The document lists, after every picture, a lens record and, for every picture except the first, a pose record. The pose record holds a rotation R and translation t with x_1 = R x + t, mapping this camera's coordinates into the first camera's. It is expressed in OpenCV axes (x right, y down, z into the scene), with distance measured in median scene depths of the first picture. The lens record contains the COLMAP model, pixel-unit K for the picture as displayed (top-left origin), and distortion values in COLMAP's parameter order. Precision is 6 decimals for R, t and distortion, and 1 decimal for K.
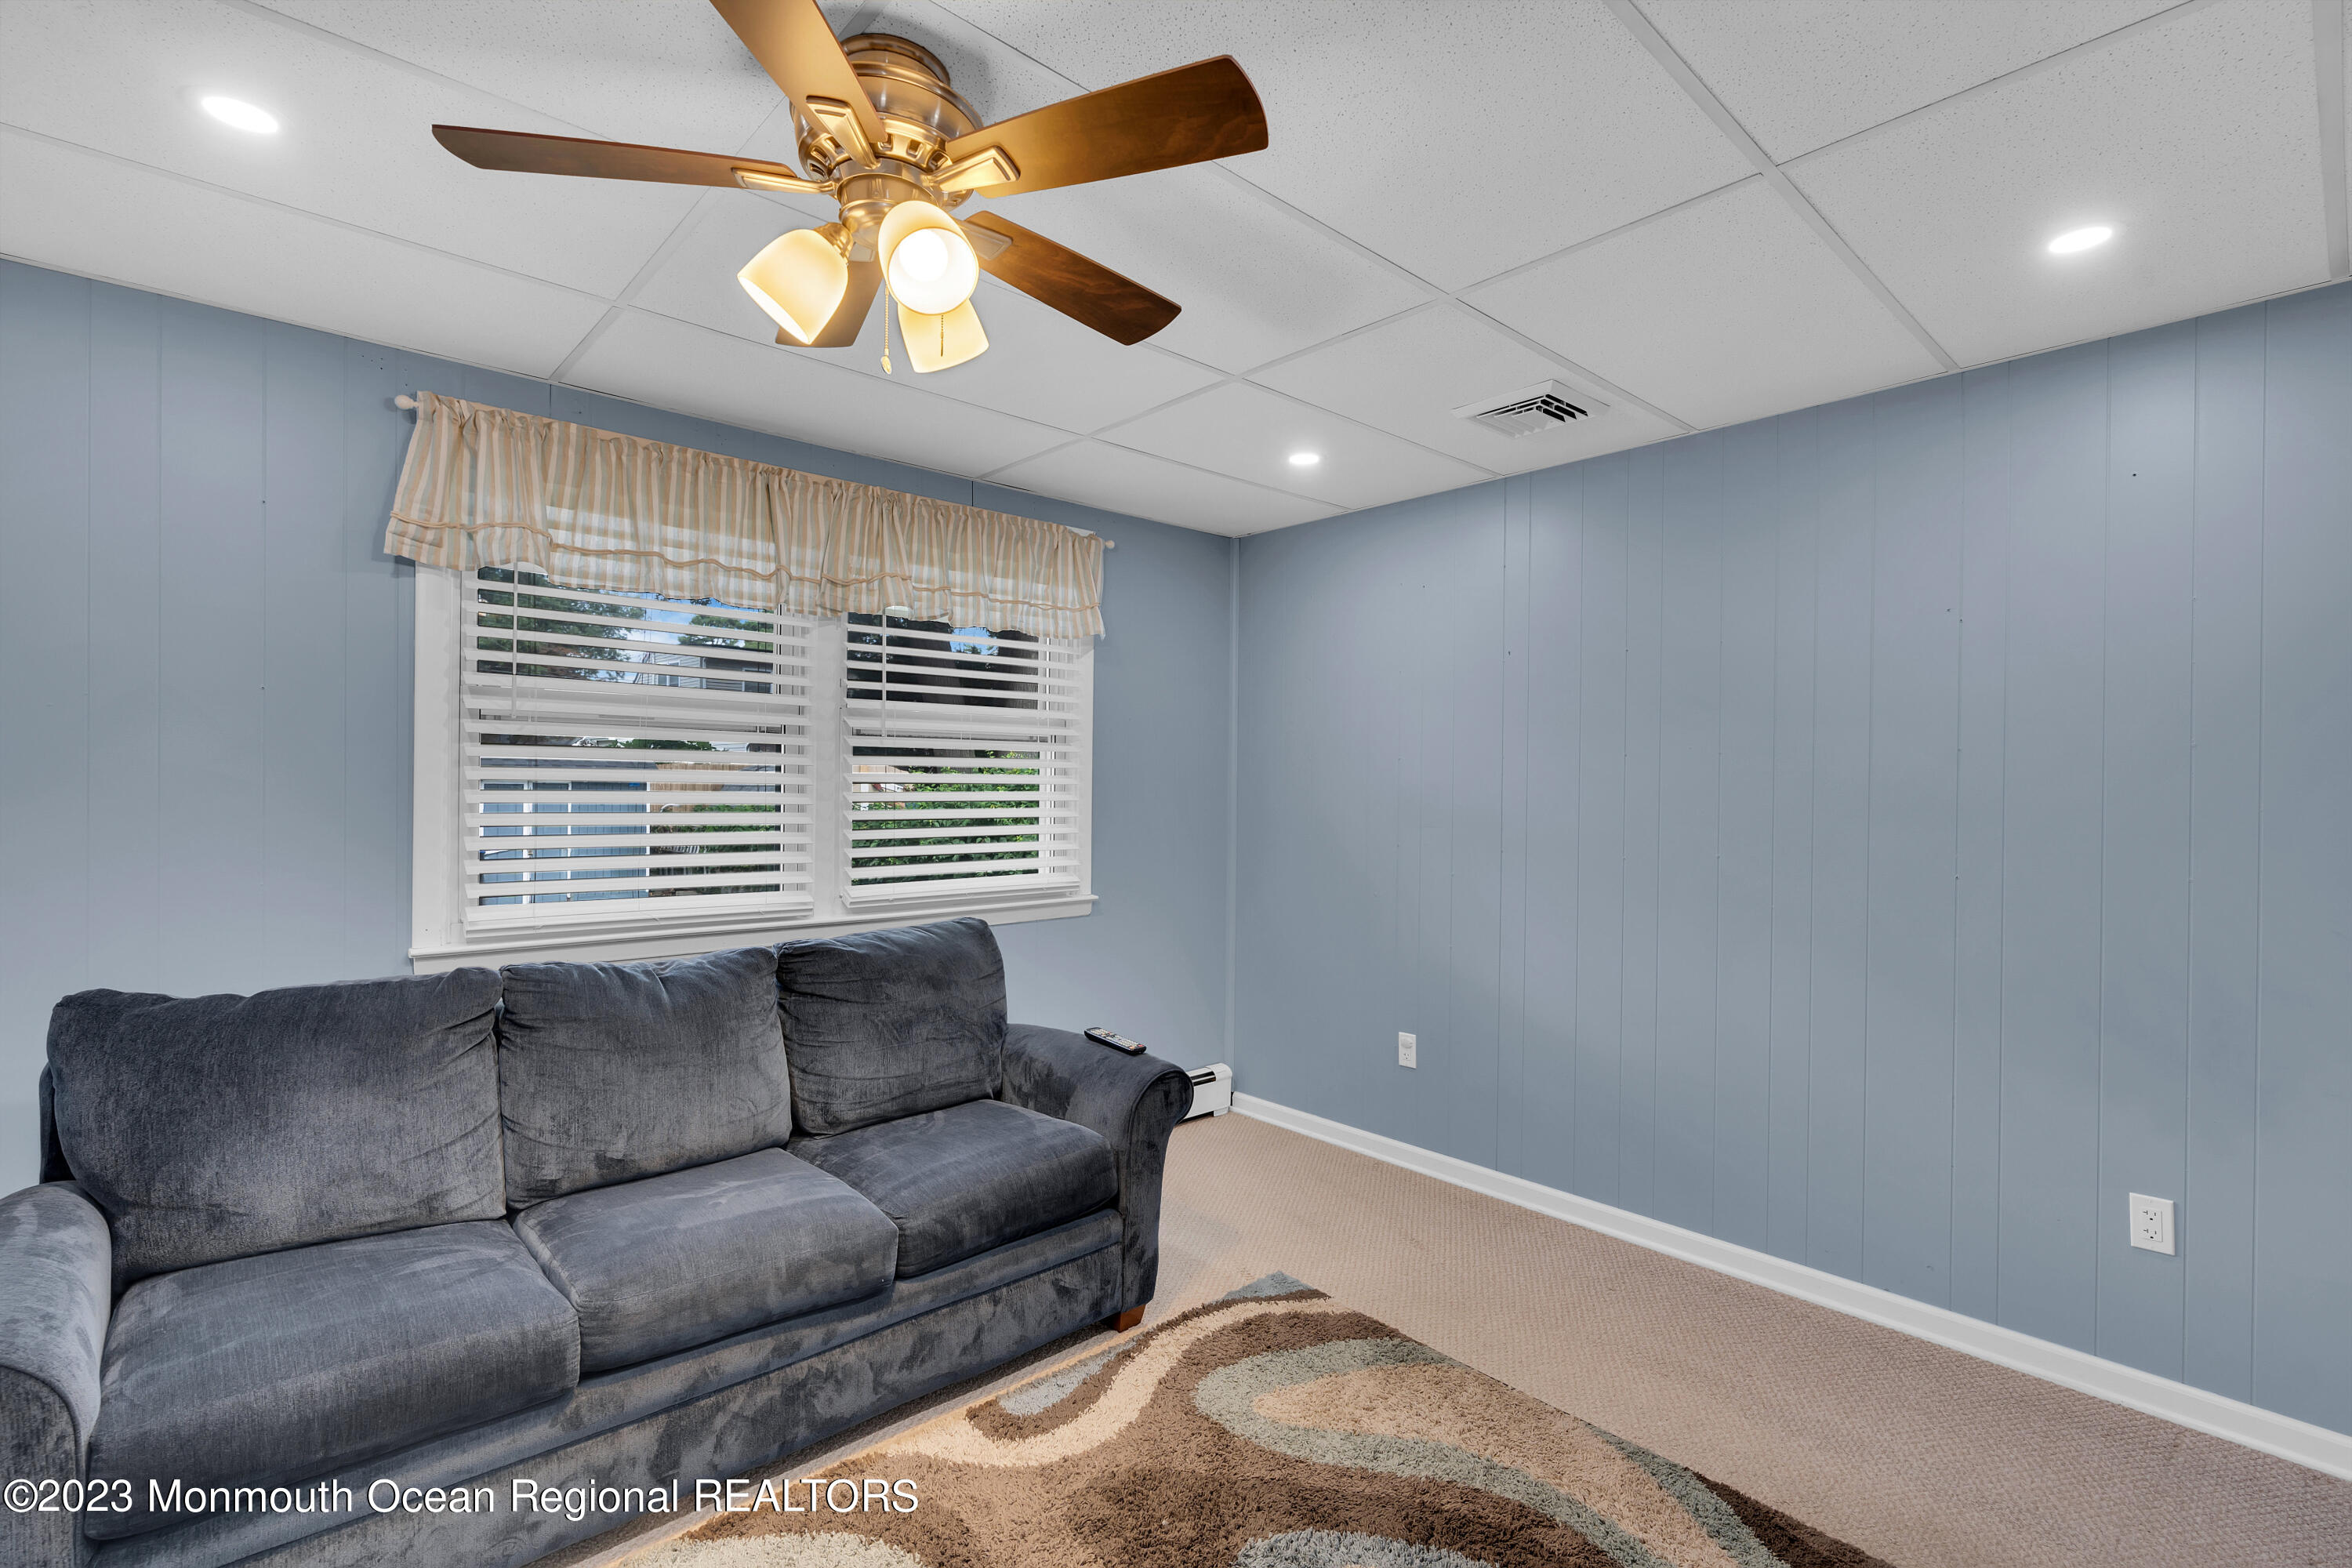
lens RADIAL K [[1060.7, 0, 1190.0], [0, 1060.7, 784.6], [0, 0, 1]] dist [-0.011492, 0.002052]
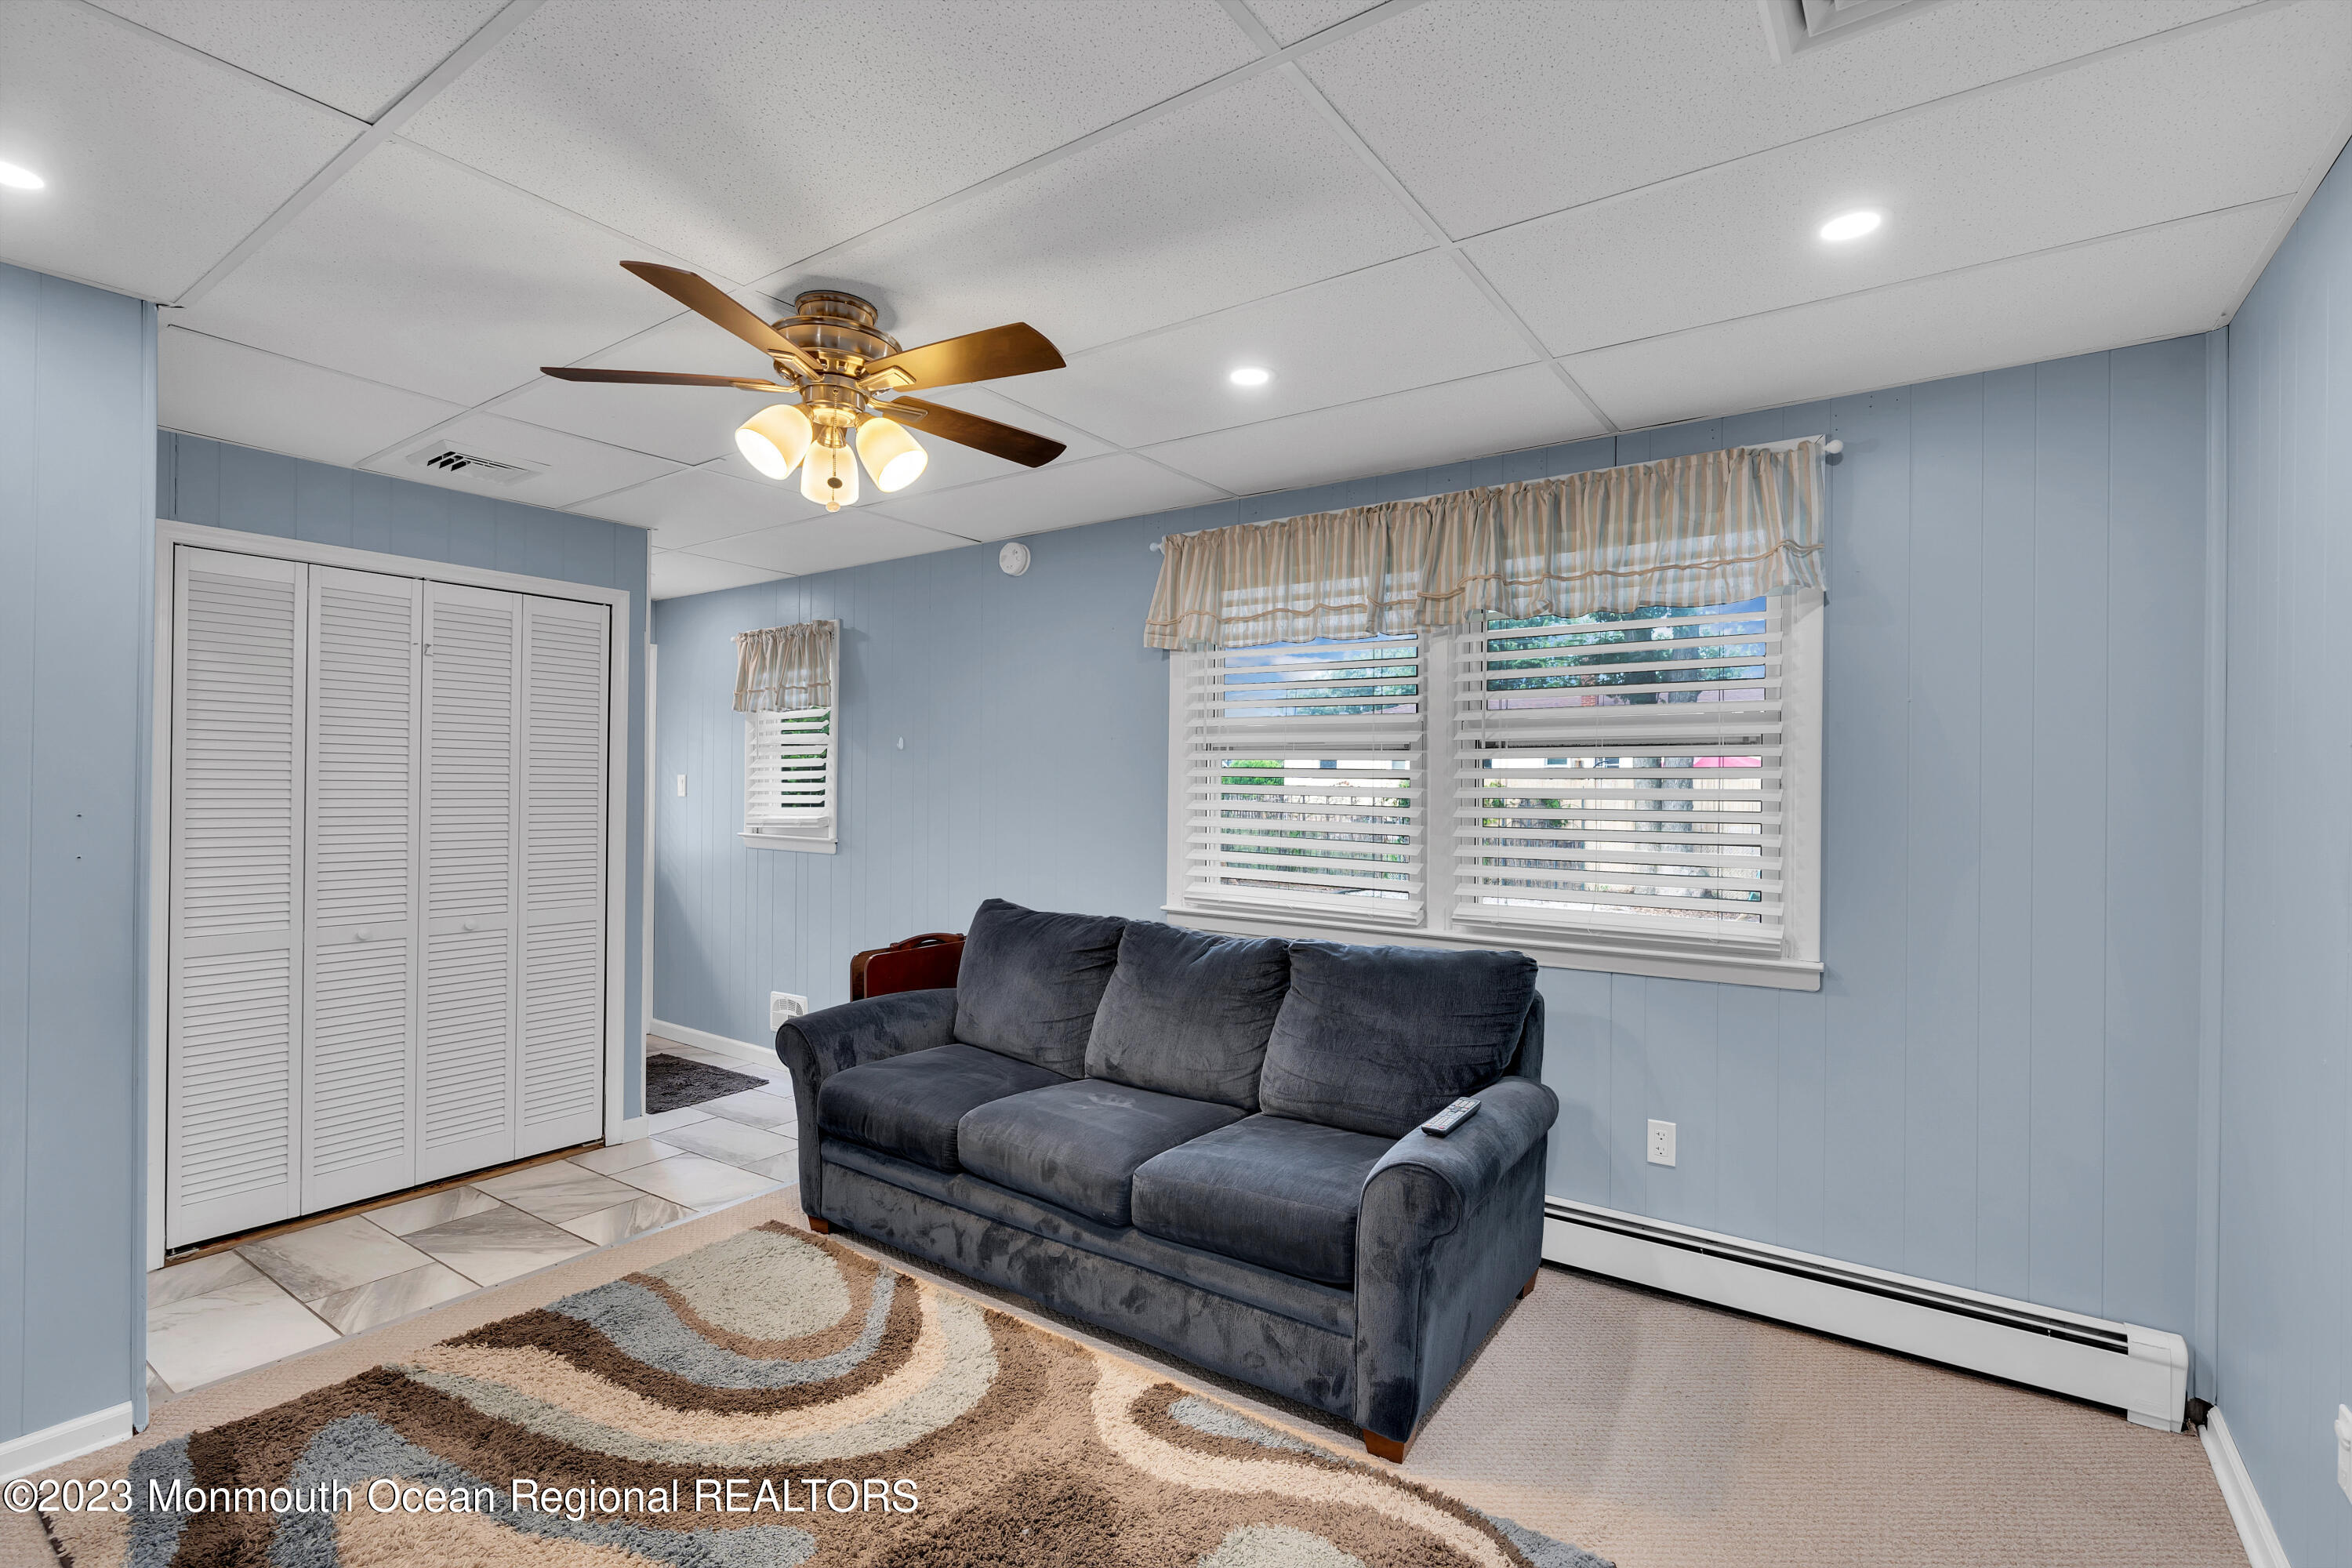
lens RADIAL K [[1060.7, 0, 1193.3], [0, 1060.7, 786.3], [0, 0, 1]] dist [-0.011492, 0.002052]
pose [[0.218684, -0.009863, -0.975746, 0.754224], [-0.010094, 0.999873, -0.012369, 0.003874], [0.975744, 0.012554, 0.218556, 0.705652]]
